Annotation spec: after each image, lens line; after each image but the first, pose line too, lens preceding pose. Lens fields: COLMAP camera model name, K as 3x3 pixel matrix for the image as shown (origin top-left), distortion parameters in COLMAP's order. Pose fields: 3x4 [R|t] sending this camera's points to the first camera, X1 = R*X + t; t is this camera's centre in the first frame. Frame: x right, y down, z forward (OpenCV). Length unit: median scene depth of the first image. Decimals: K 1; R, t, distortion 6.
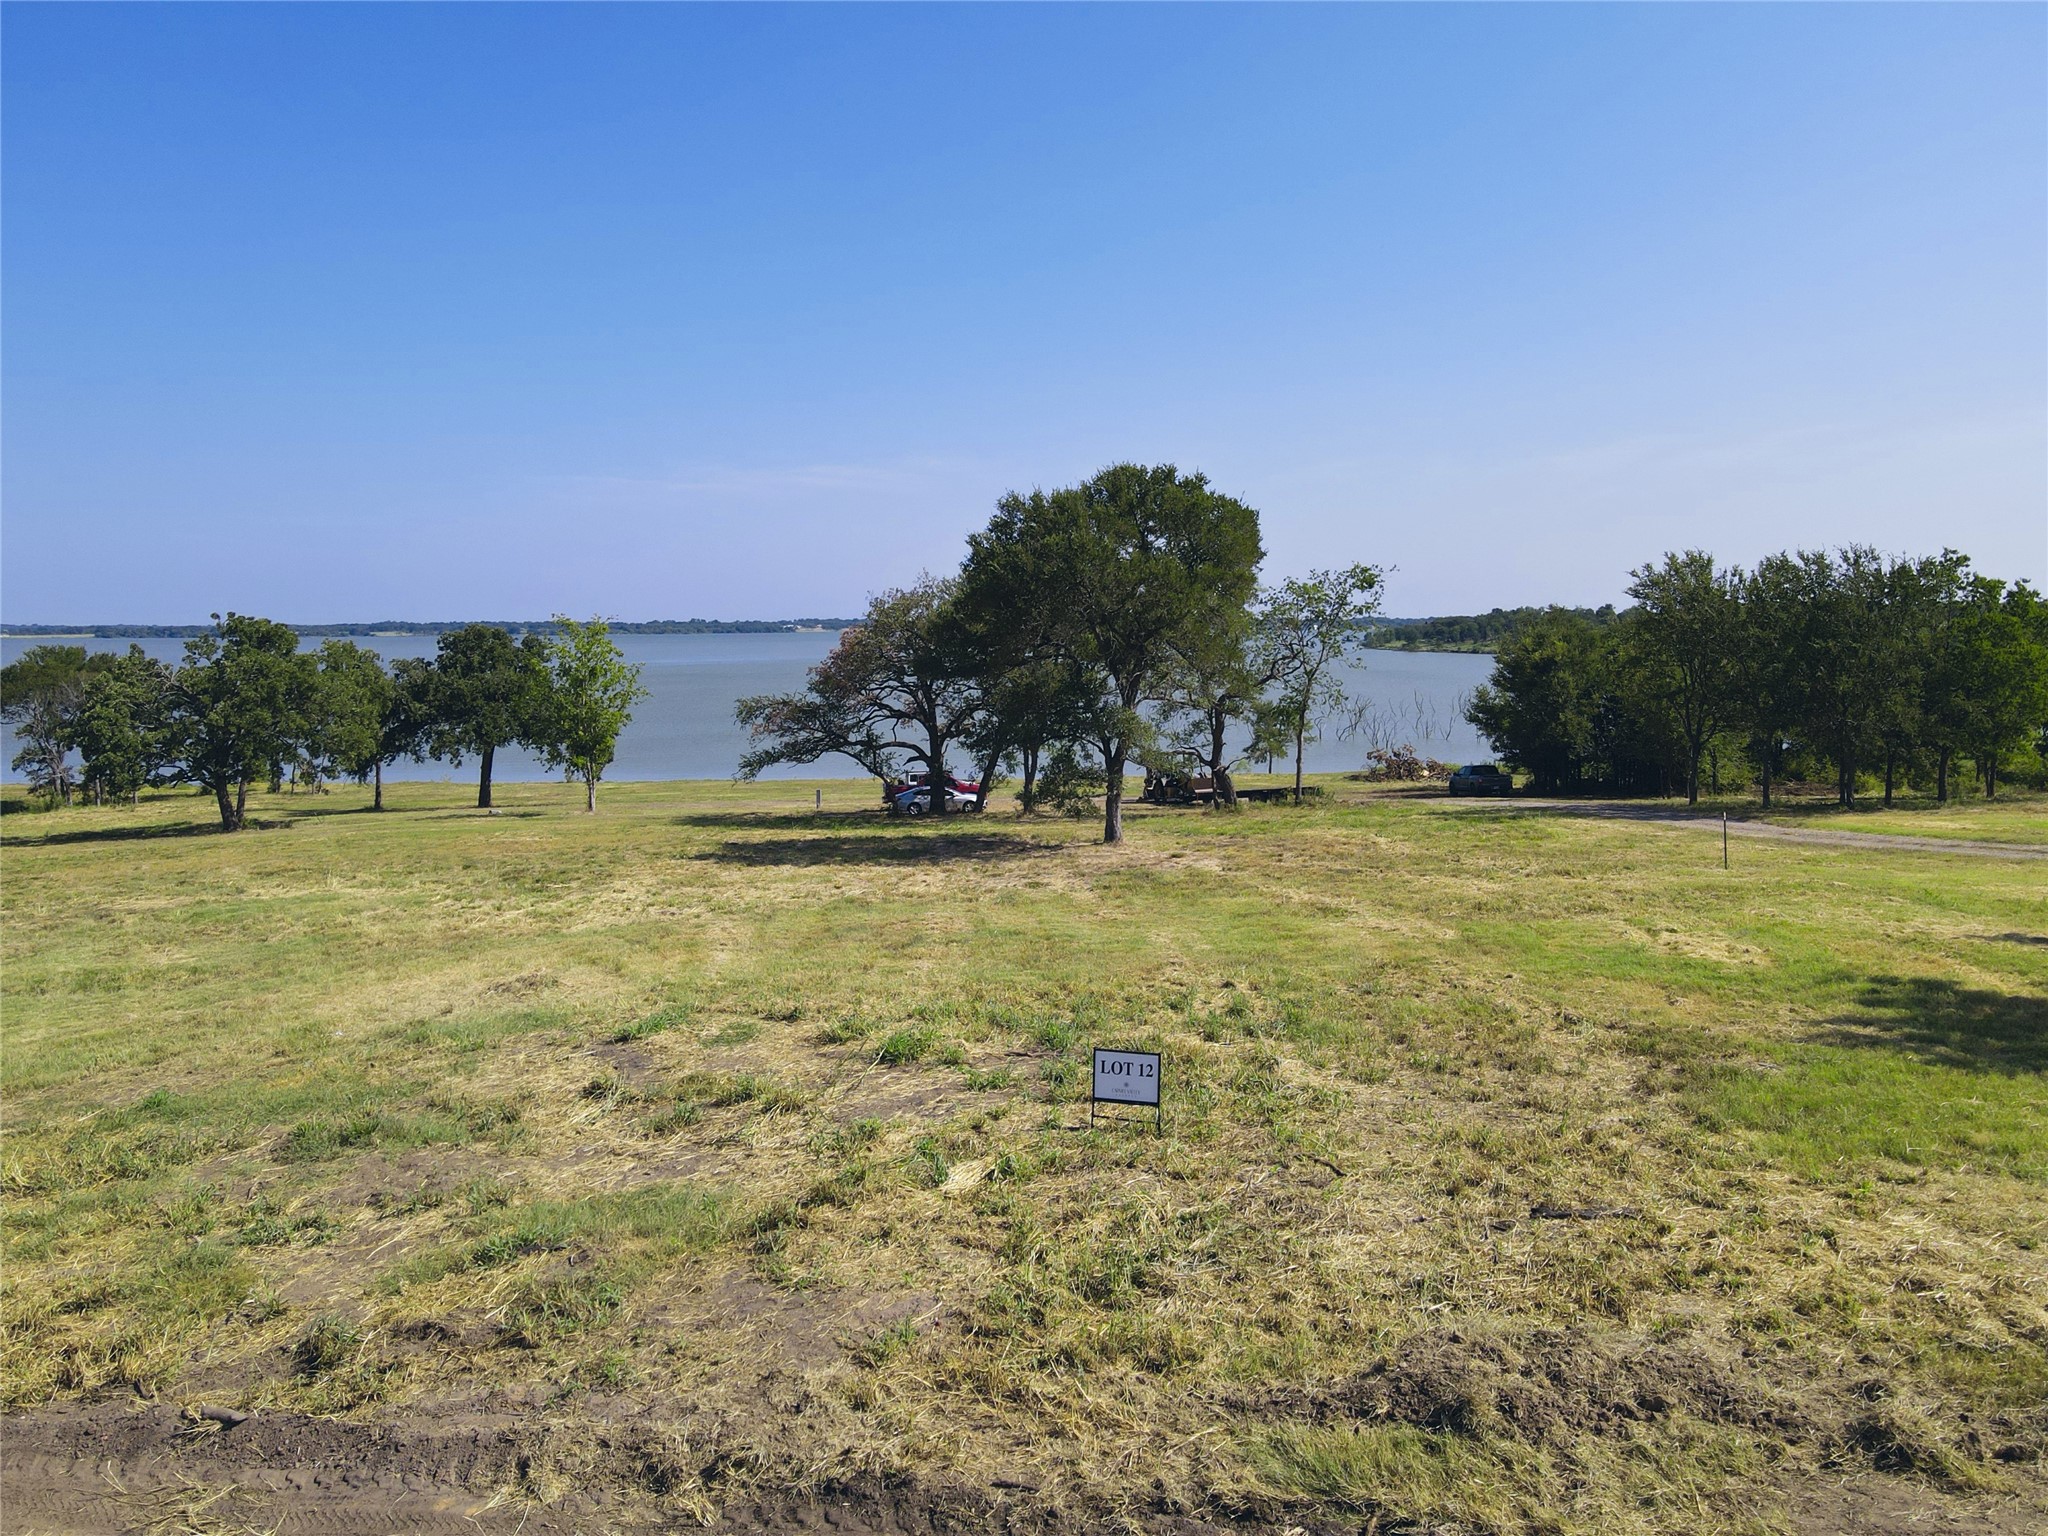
lens RADIAL K [[1449.1, 0, 1019.6], [0, 1449.1, 758.8], [0, 0, 1]] dist [-0.041258, -0.000597]
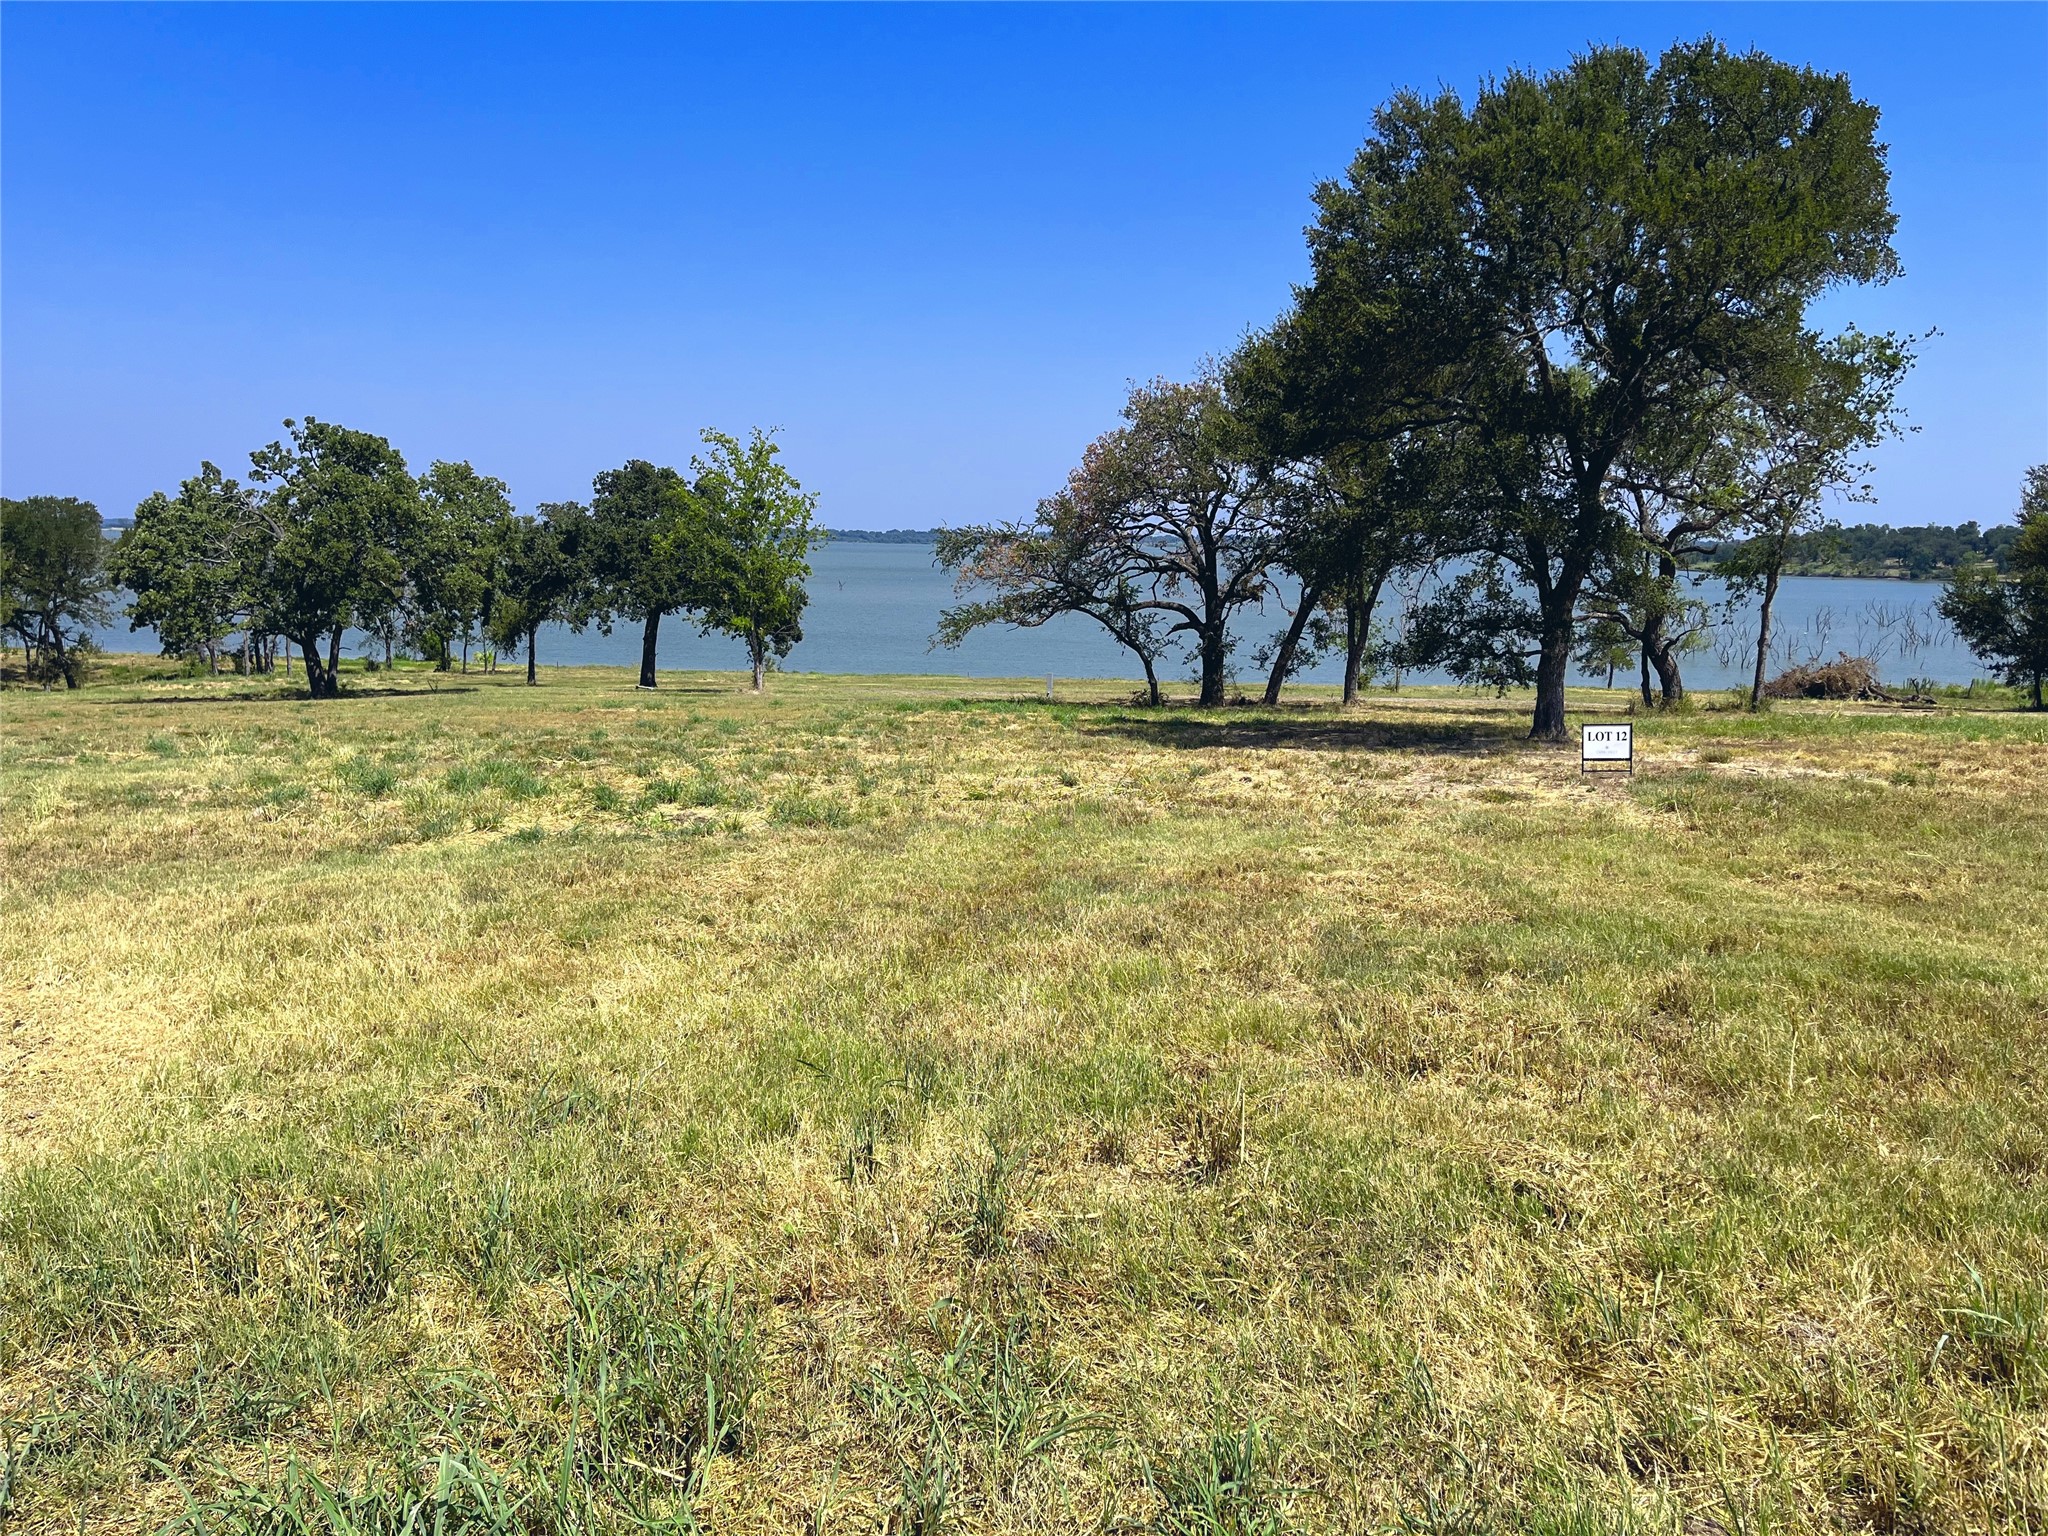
lens RADIAL K [[1554.0, 0, 1036.3], [0, 1554.0, 787.2], [0, 0, 1]] dist [0.038017, -0.028694]
pose [[0.987925, 0.043825, -0.148604, -0.027217], [-0.032856, 0.996606, 0.075483, 0.024063], [0.151408, -0.069689, 0.986012, 0.233064]]
